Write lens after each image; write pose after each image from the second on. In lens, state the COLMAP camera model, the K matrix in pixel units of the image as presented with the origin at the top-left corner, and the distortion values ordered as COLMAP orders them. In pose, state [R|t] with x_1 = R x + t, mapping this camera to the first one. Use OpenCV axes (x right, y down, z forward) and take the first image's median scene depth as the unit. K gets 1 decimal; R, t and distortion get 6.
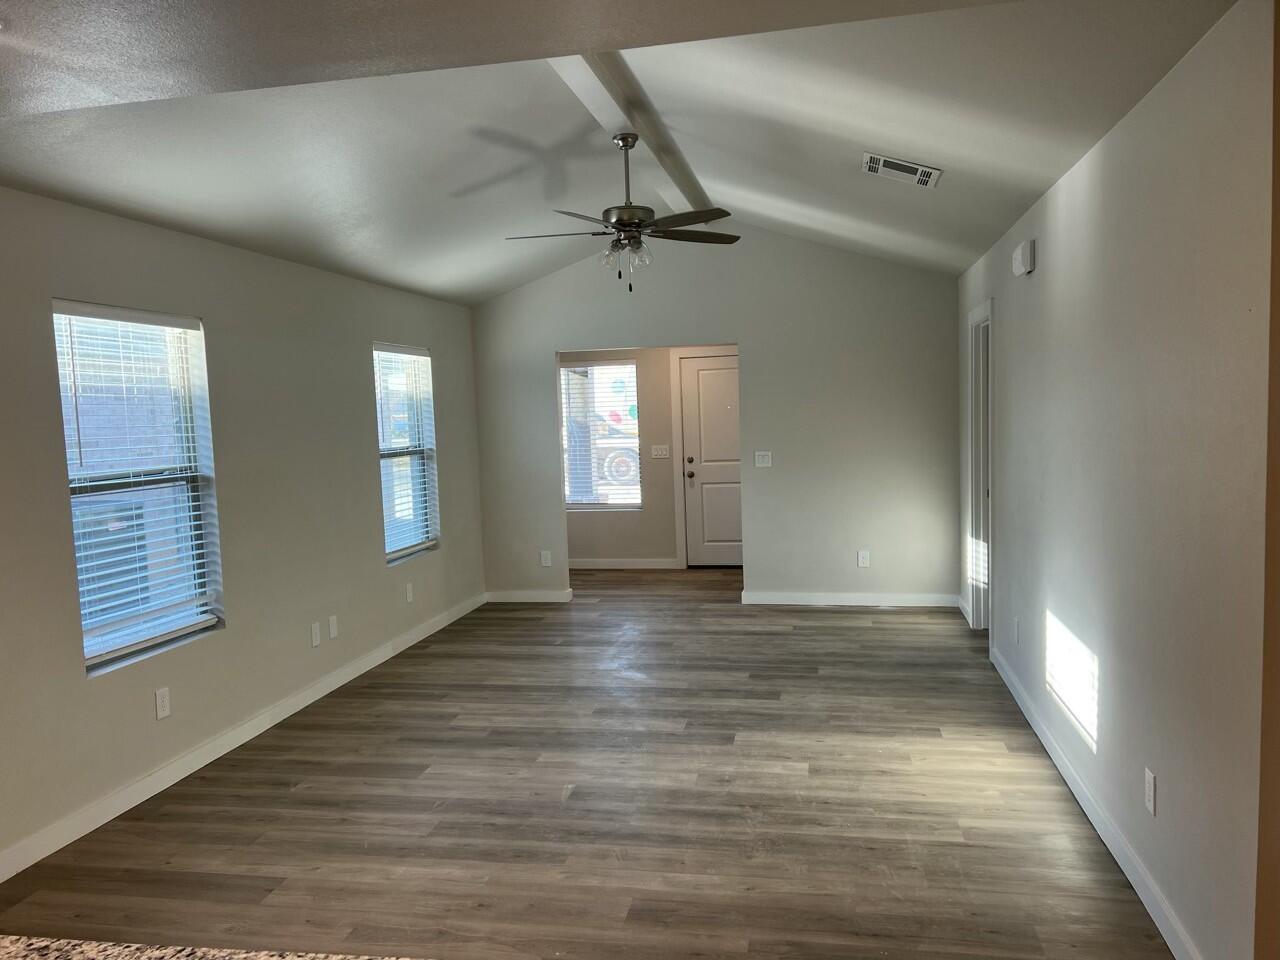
lens RADIAL K [[960.8, 0, 651.8], [0, 960.8, 477.9], [0, 0, 1]] dist [0.061502, -0.063832]
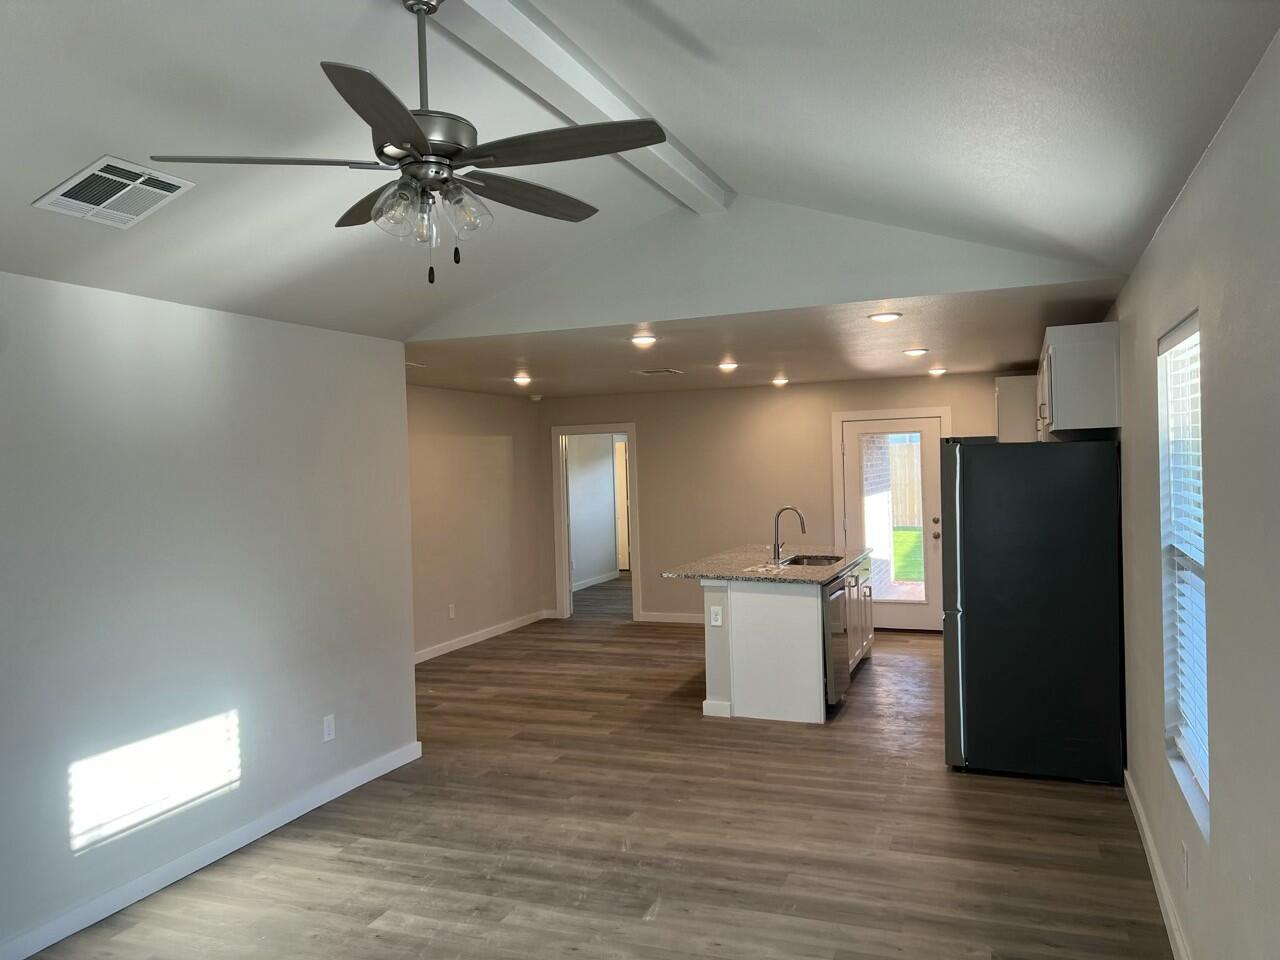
lens RADIAL K [[960.8, 0, 638.5], [0, 960.8, 486.1], [0, 0, 1]] dist [0.061502, -0.063832]
pose [[-0.979971, 0.060637, 0.189682, -0.236111], [0.078509, 0.993007, 0.088167, -0.132990], [-0.183009, 0.101293, -0.977879, 1.613349]]
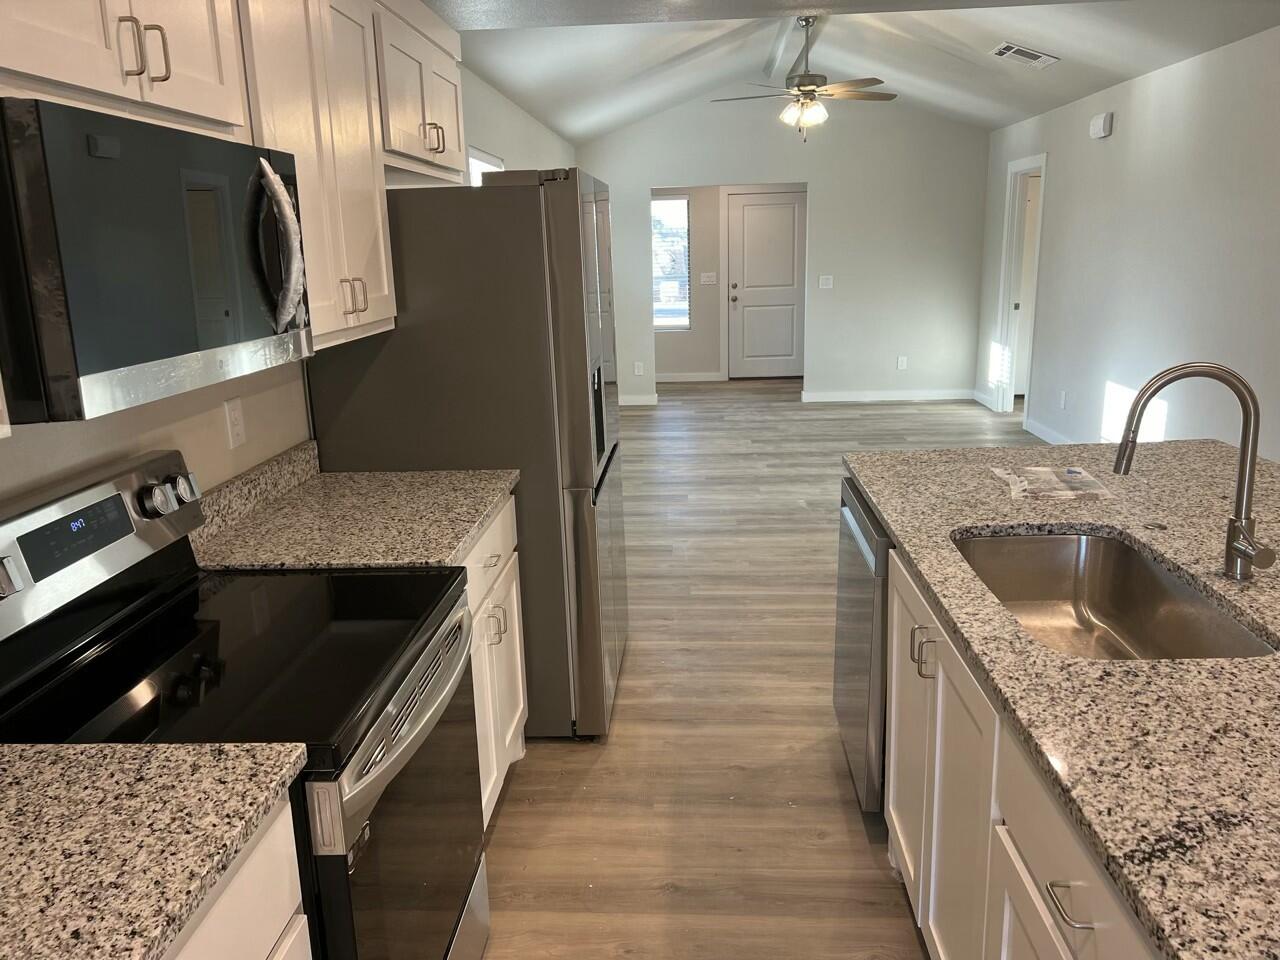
lens RADIAL K [[960.8, 0, 644.3], [0, 960.8, 471.2], [0, 0, 1]] dist [0.061502, -0.063832]
pose [[0.991597, -0.020590, 0.127720, -0.445567], [0.000480, 0.987832, 0.155522, 0.042183], [-0.129368, -0.154154, 0.979541, -0.342649]]
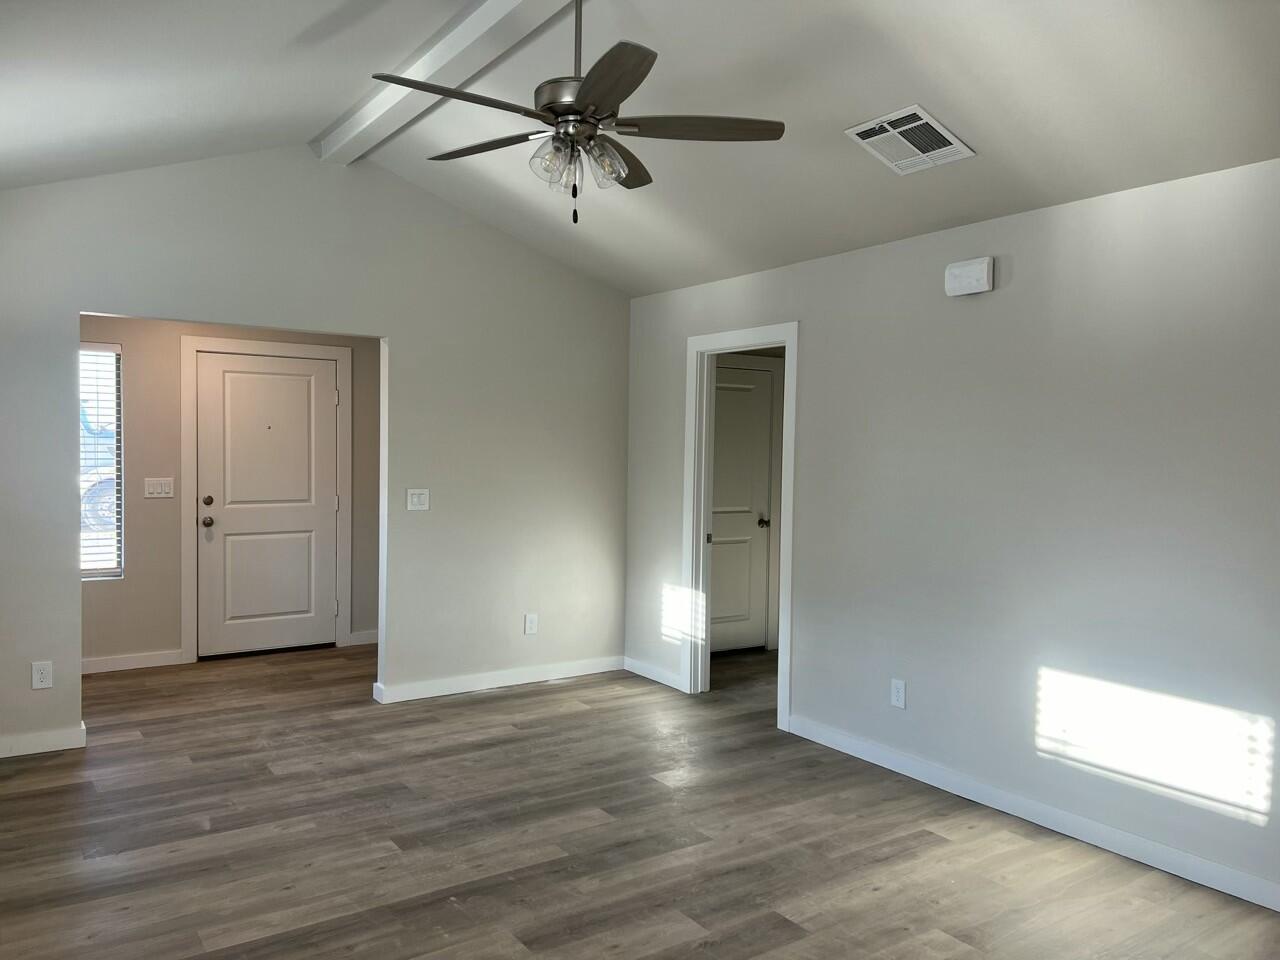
lens RADIAL K [[960.8, 0, 637.5], [0, 960.8, 482.2], [0, 0, 1]] dist [0.061502, -0.063832]
pose [[0.705619, 0.013964, 0.708454, -0.465338], [0.012296, 0.999414, -0.031947, -0.011953], [-0.708485, 0.031254, 0.705034, 0.590853]]
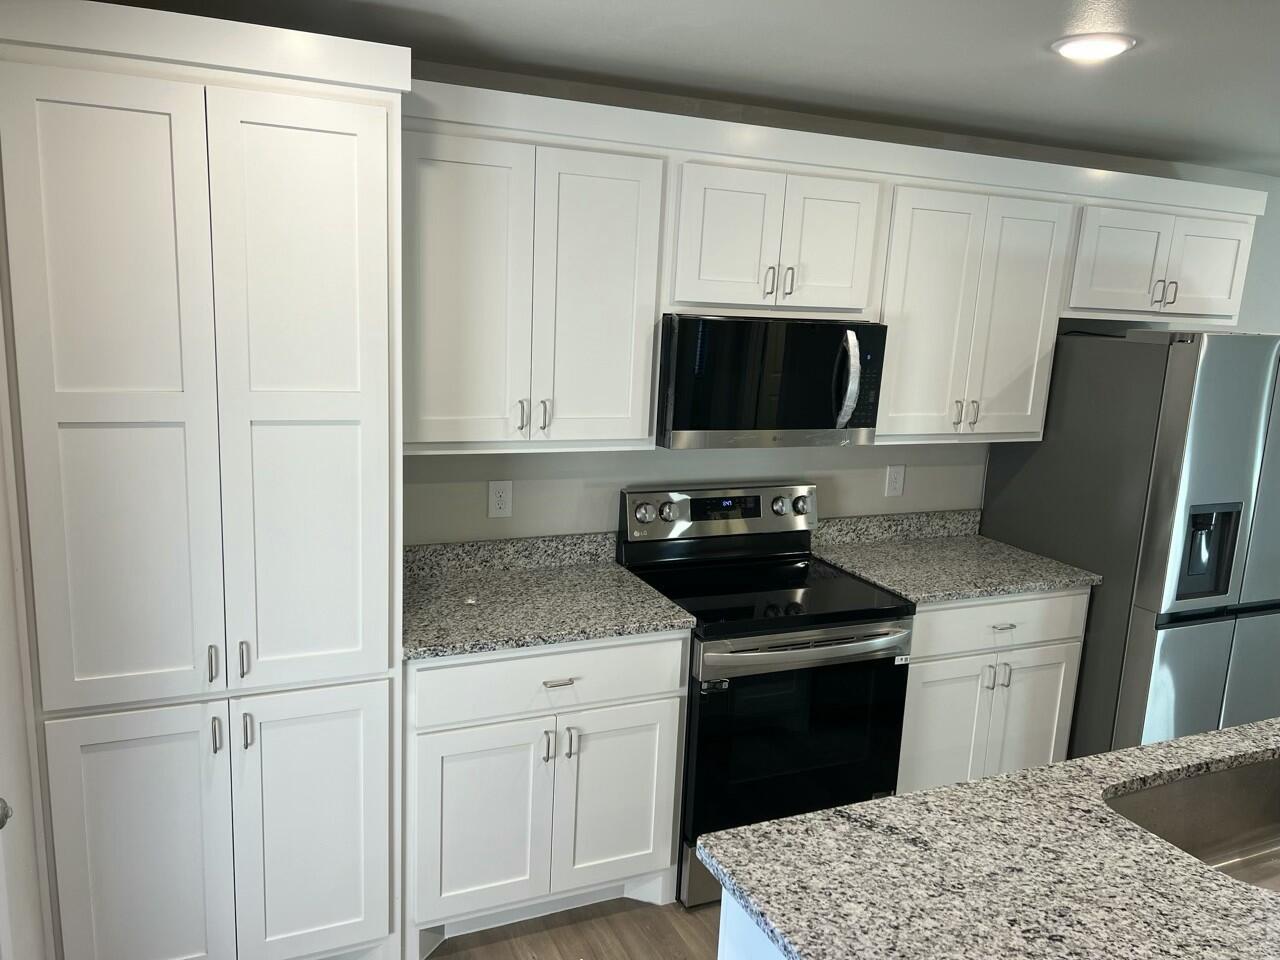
lens RADIAL K [[960.8, 0, 633.3], [0, 960.8, 484.0], [0, 0, 1]] dist [0.061502, -0.063832]
pose [[0.556323, 0.222467, -0.800633, -0.068717], [-0.128910, 0.974937, 0.181326, -0.018218], [0.820906, 0.002334, 0.571058, -0.433694]]
